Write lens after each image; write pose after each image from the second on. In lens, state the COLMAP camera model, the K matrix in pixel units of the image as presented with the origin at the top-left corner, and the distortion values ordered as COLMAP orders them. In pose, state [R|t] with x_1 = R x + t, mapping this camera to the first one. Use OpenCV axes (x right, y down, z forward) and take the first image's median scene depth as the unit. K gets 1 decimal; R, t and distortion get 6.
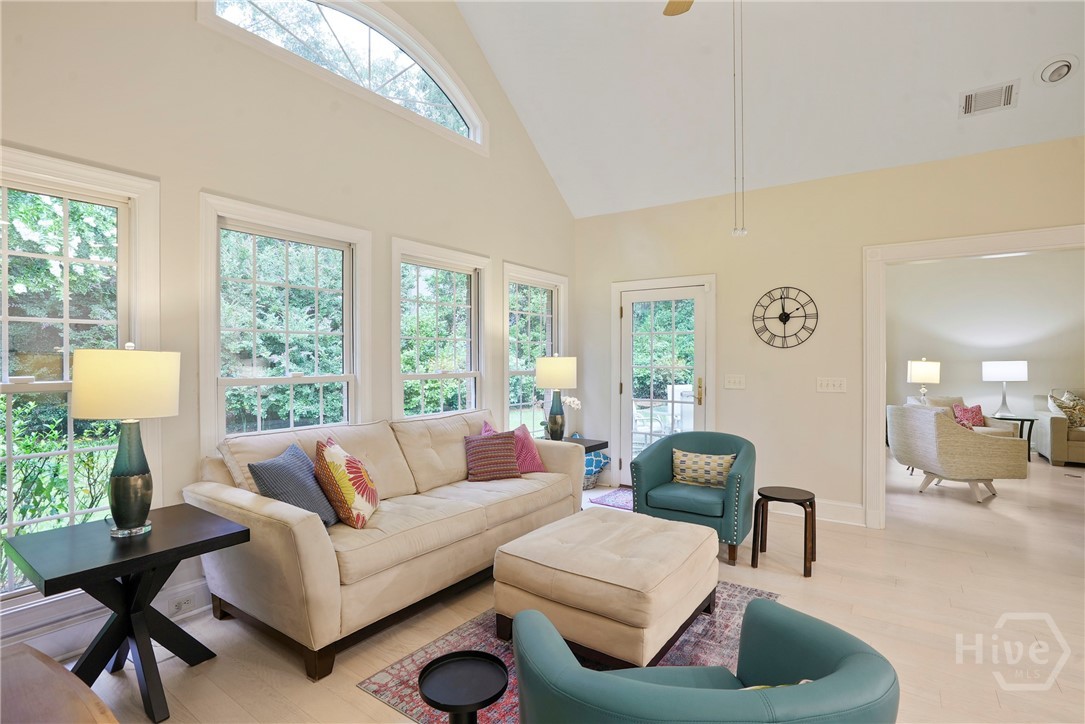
lens RADIAL K [[516.8, 0, 540.7], [0, 516.8, 361.6], [0, 0, 1]] dist [-0.047152, 0.015609]
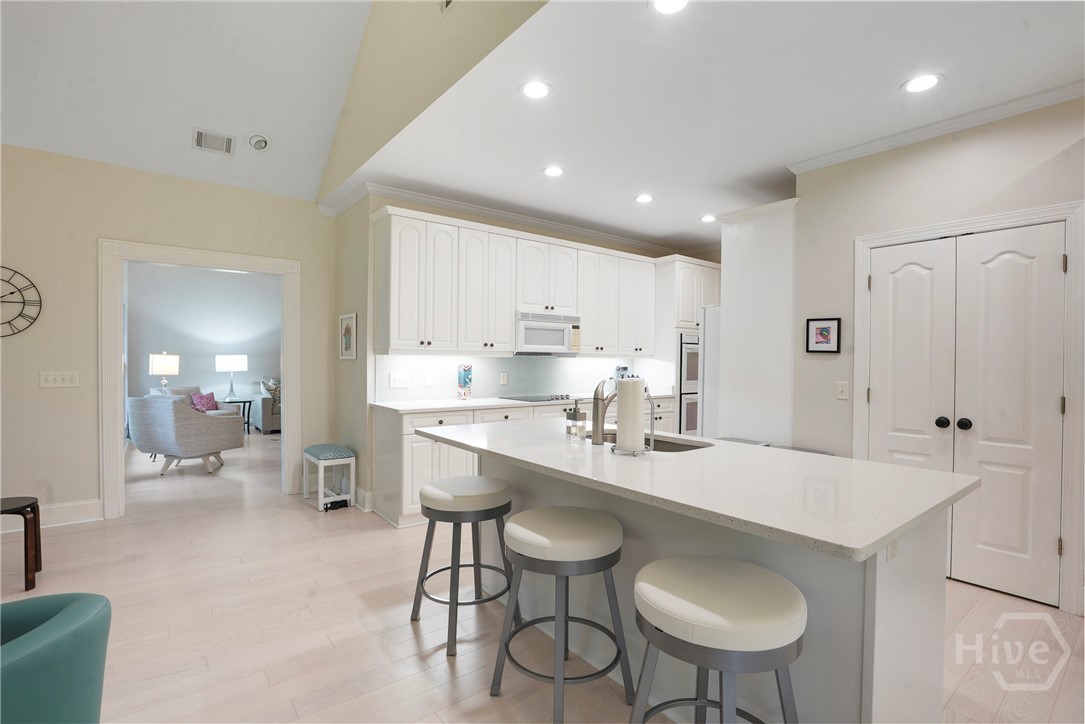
lens RADIAL K [[516.8, 0, 548.7], [0, 516.8, 363.0], [0, 0, 1]] dist [-0.047152, 0.015609]
pose [[0.290171, -0.008437, 0.956938, -0.046882], [-0.004766, 0.999936, 0.010261, 0.002427], [-0.956963, -0.007538, 0.290112, -0.119610]]
